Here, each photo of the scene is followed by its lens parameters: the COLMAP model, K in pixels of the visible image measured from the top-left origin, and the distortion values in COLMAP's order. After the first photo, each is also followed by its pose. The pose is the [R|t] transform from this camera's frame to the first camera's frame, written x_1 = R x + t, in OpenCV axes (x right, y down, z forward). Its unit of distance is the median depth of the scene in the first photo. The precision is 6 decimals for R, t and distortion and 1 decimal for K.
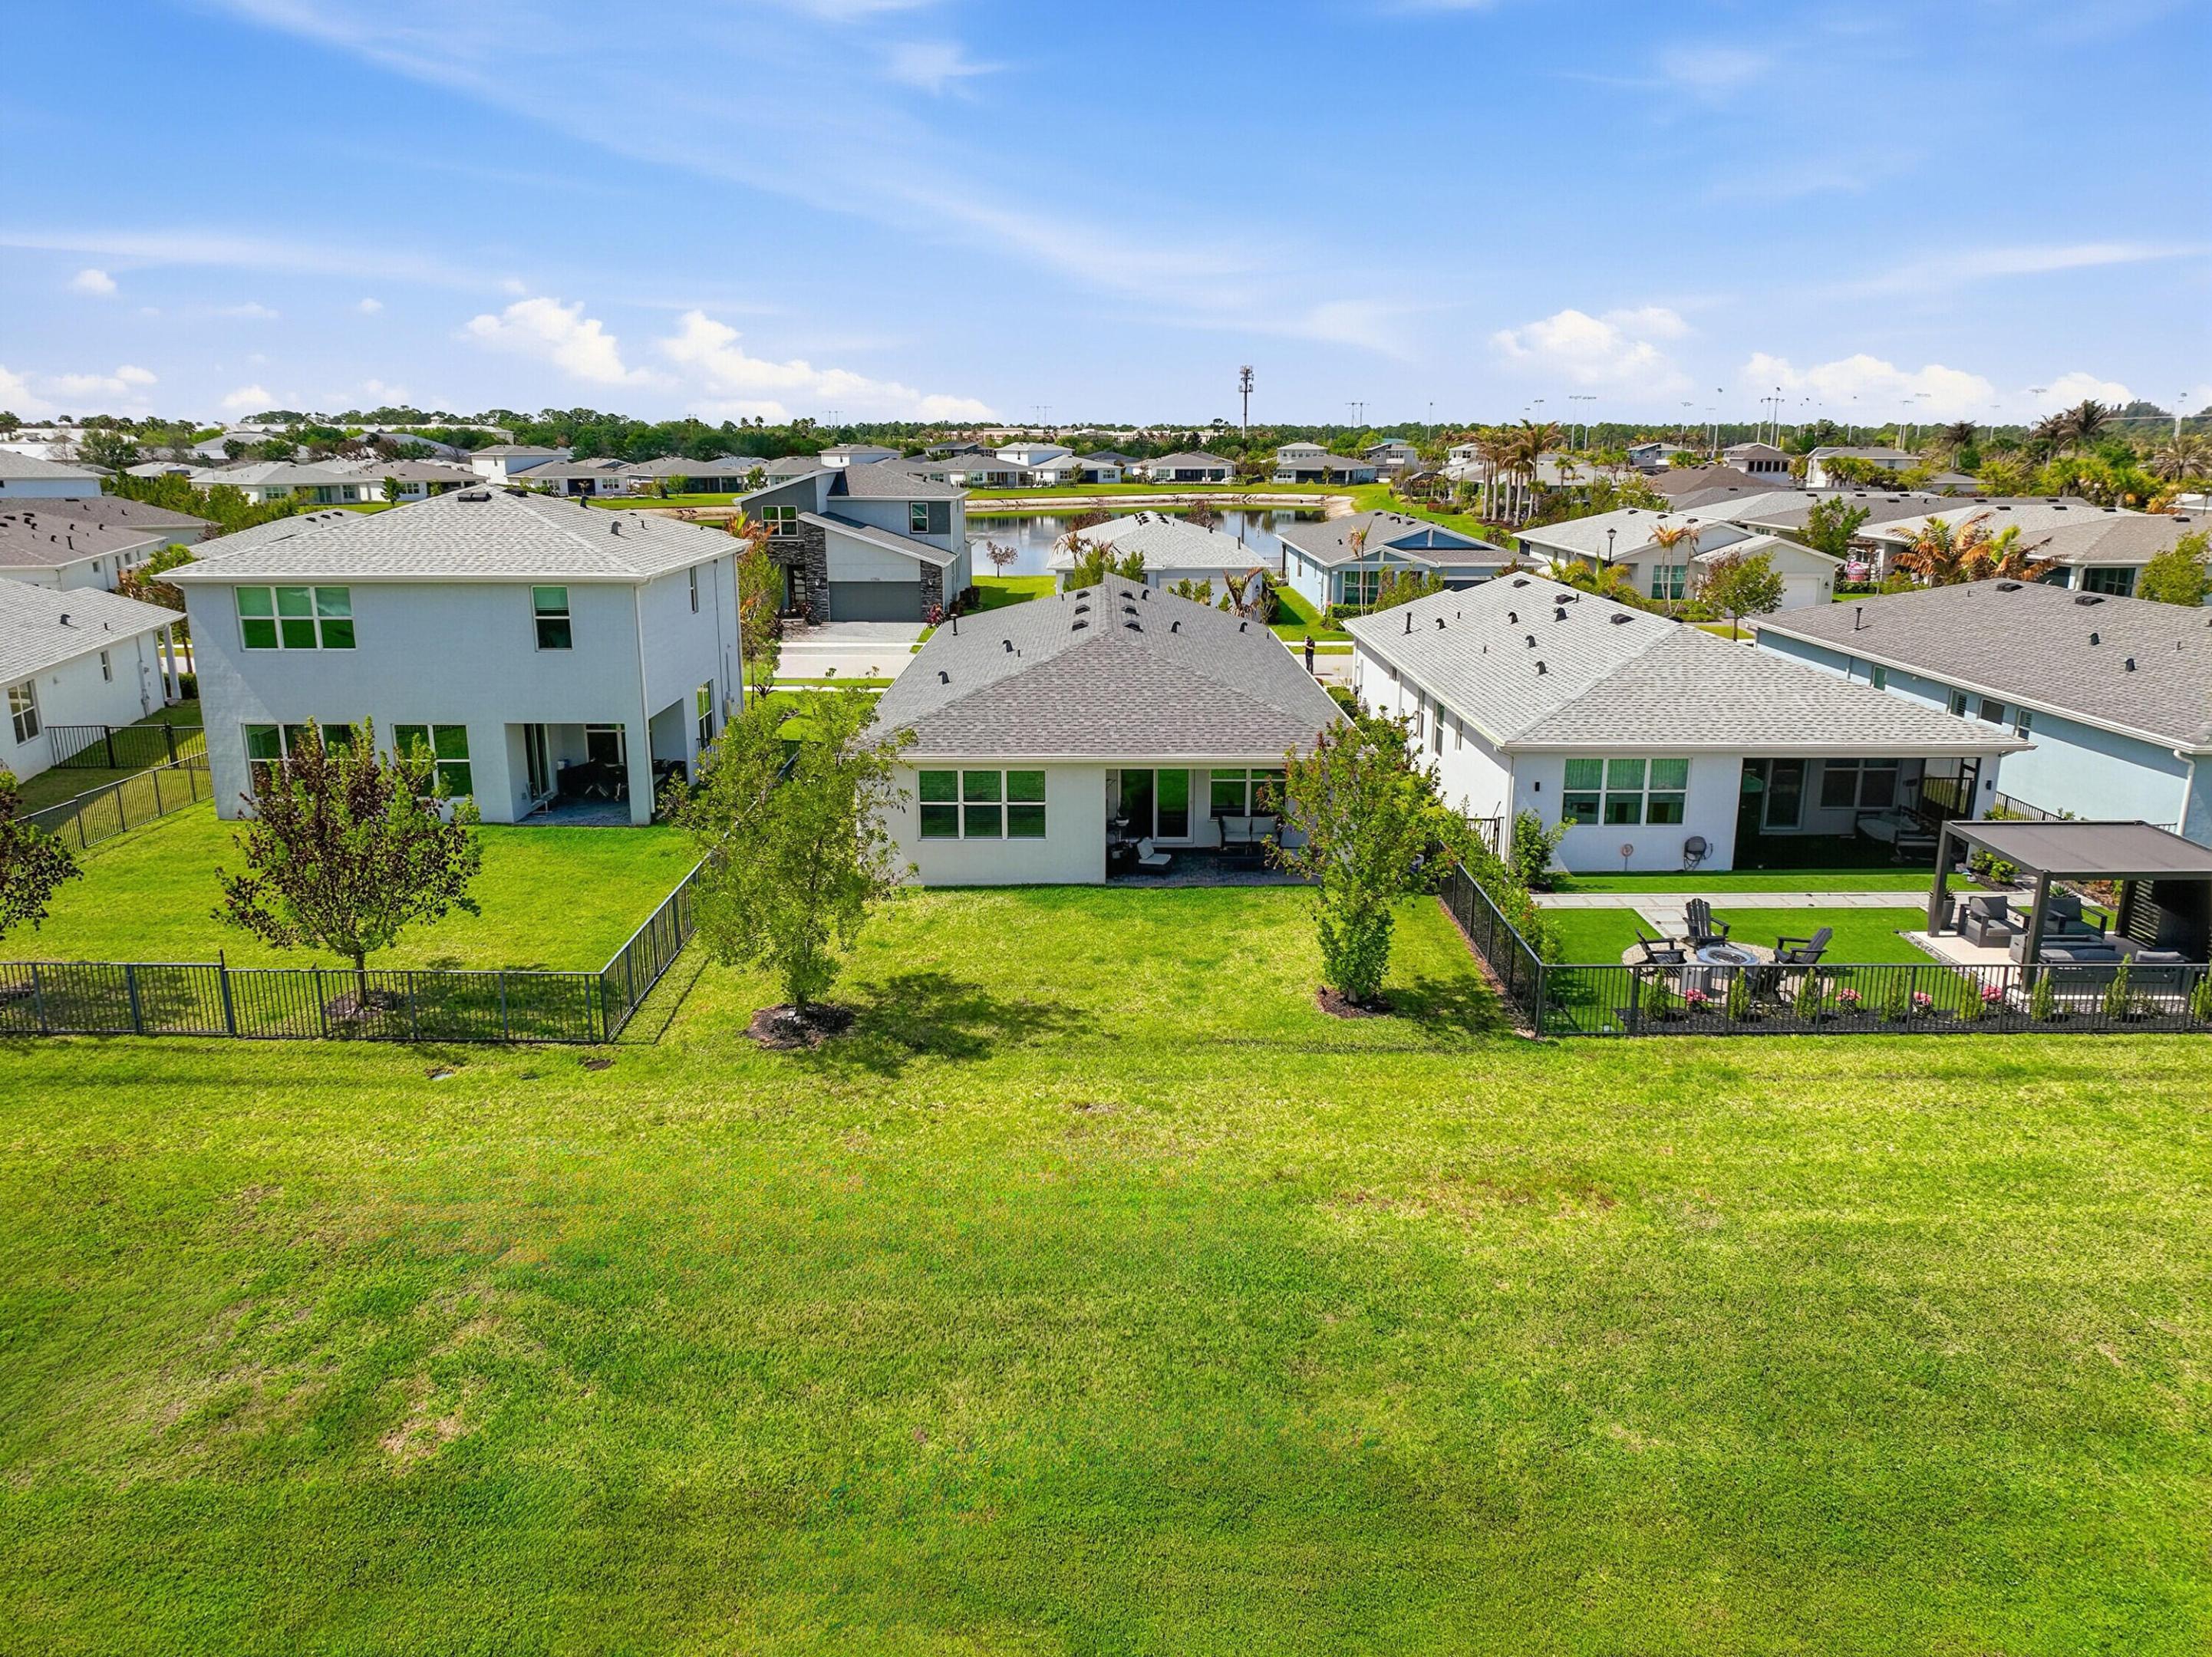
lens RADIAL K [[1554.5, 0, 1104.1], [0, 1554.5, 825.6], [0, 0, 1]] dist [0.005179, 0.004987]
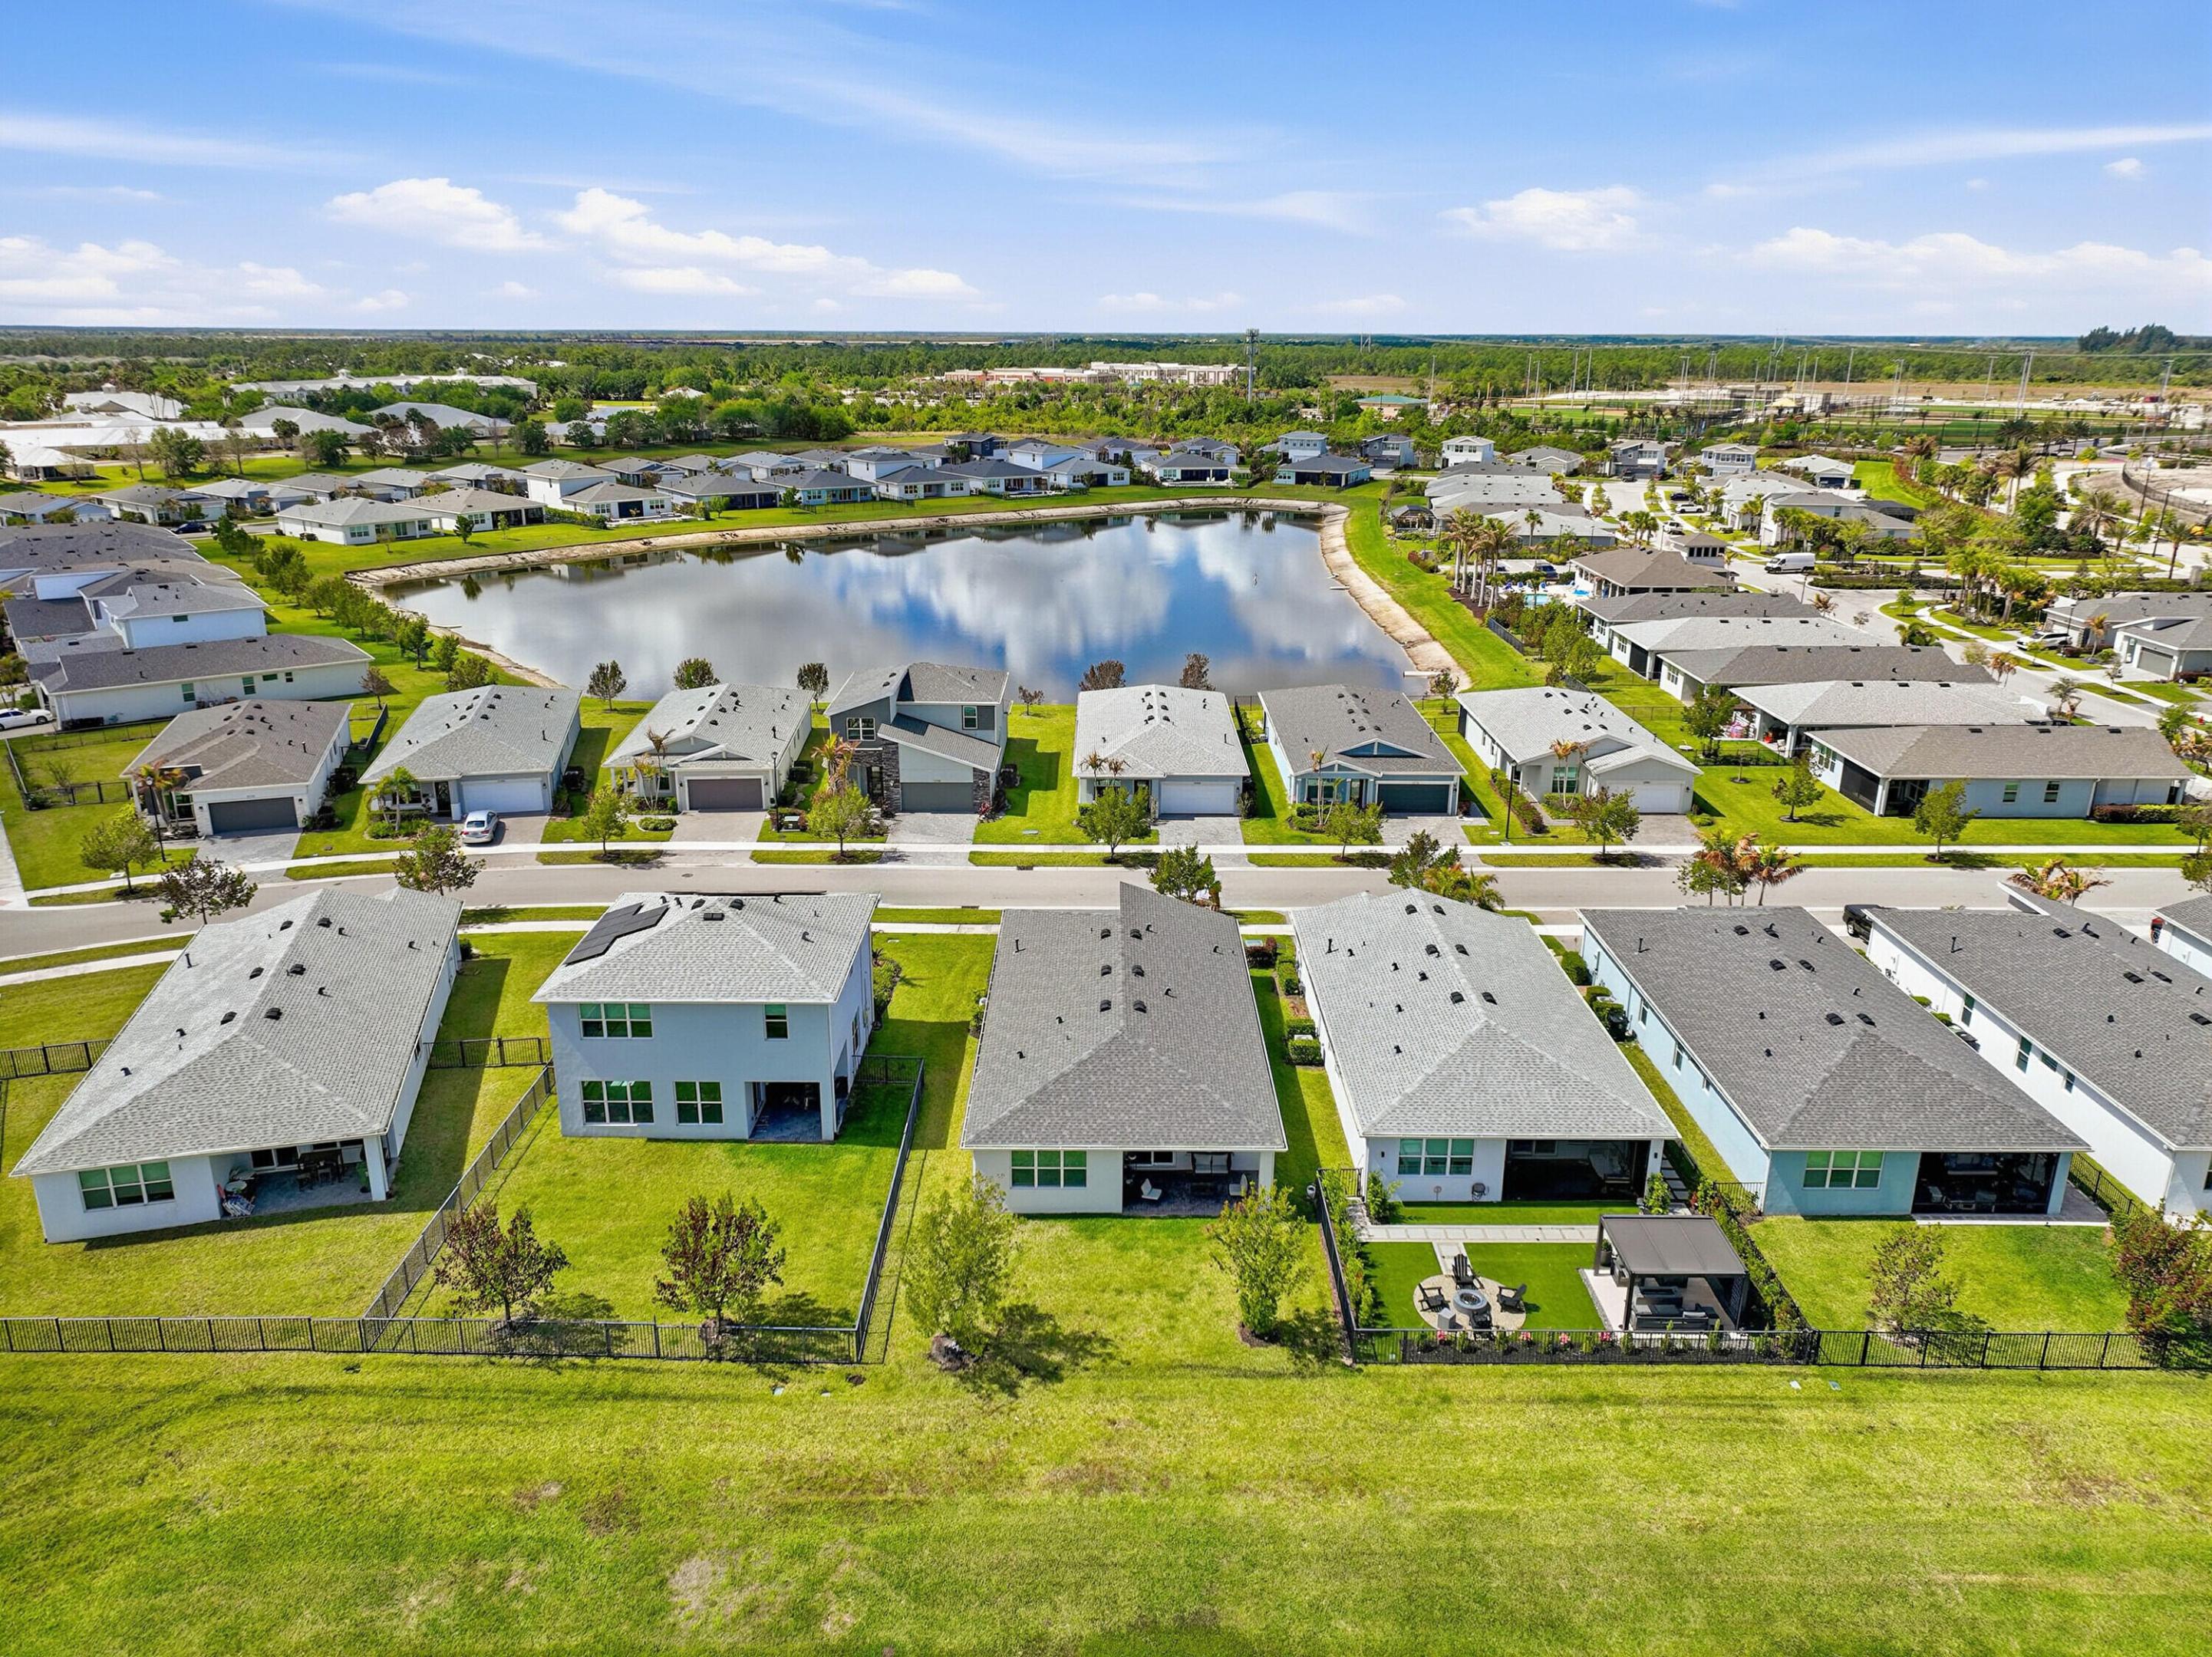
lens RADIAL K [[1554.5, 0, 1103.5], [0, 1554.5, 825.9], [0, 0, 1]] dist [0.005179, 0.004987]
pose [[0.999975, 0.005871, -0.003917, -0.019084], [-0.005615, 0.998034, 0.062416, -0.616704], [0.004275, -0.062392, 0.998043, -0.819626]]
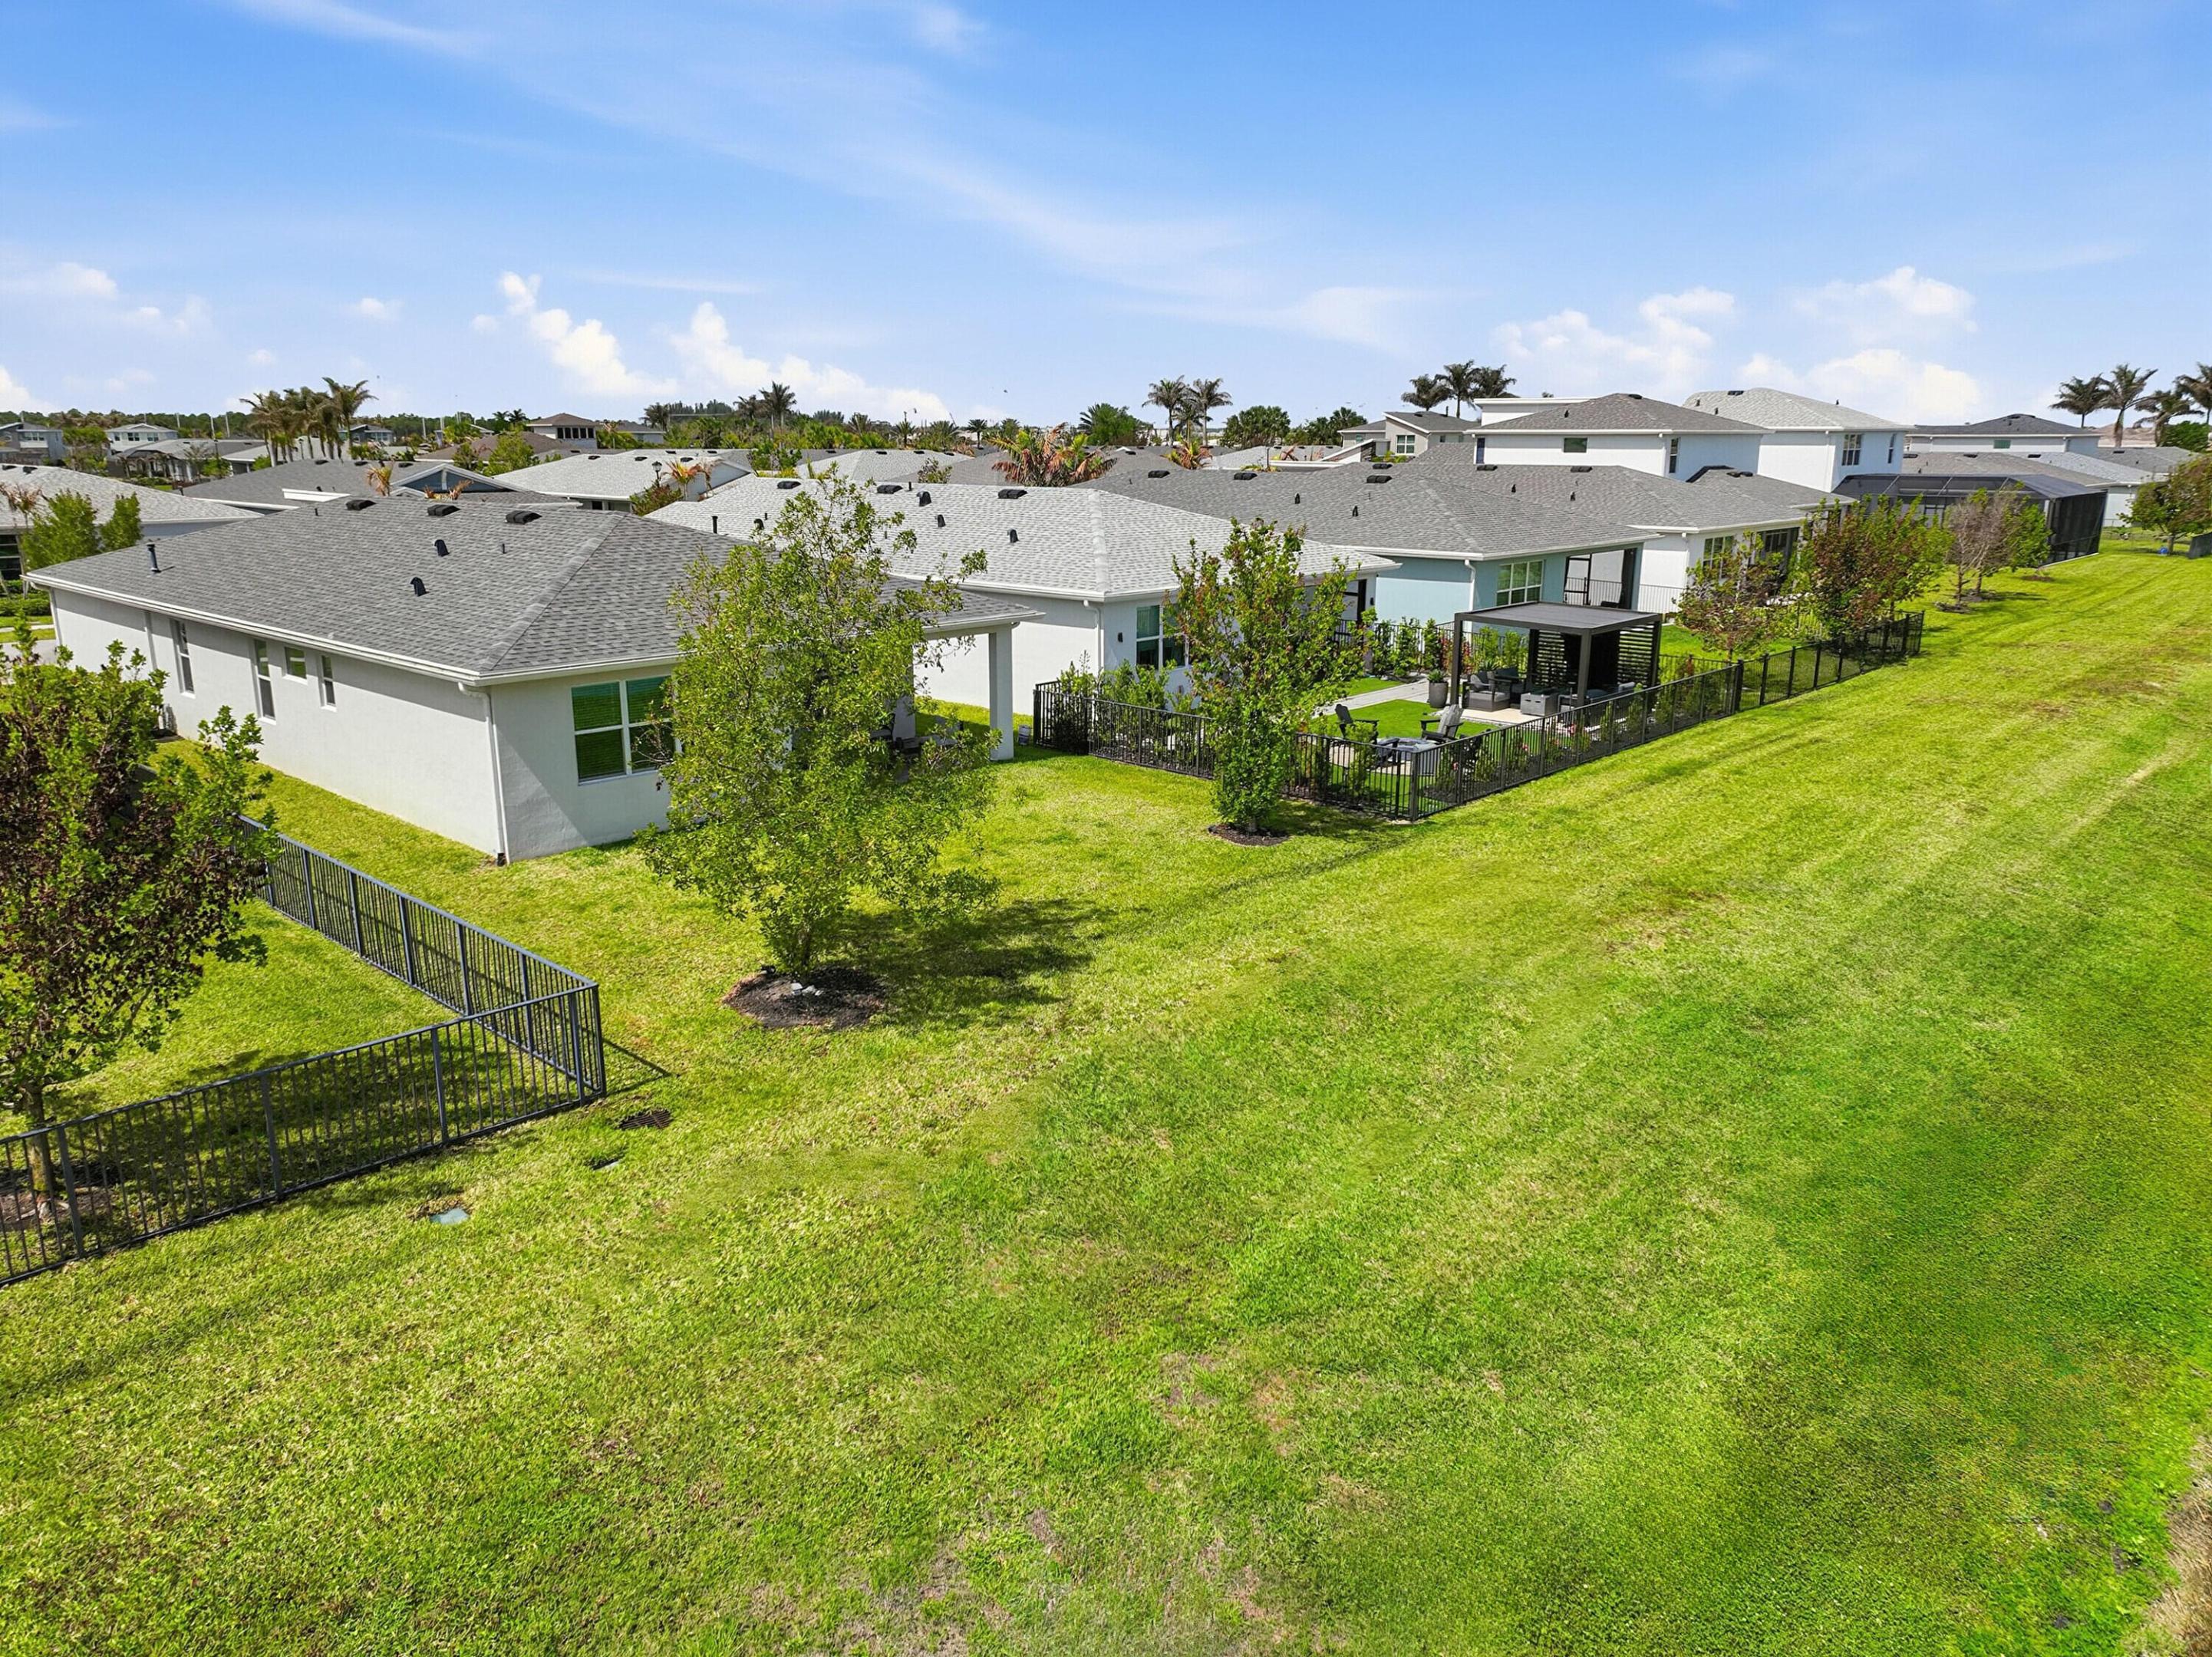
lens RADIAL K [[1554.5, 0, 1105.8], [0, 1554.5, 812.2], [0, 0, 1]] dist [0.005179, 0.004987]
pose [[0.683054, -0.172491, 0.709707, -0.597698], [0.177190, 0.981818, 0.068091, 0.020428], [-0.708548, 0.079243, 0.701199, 0.401145]]
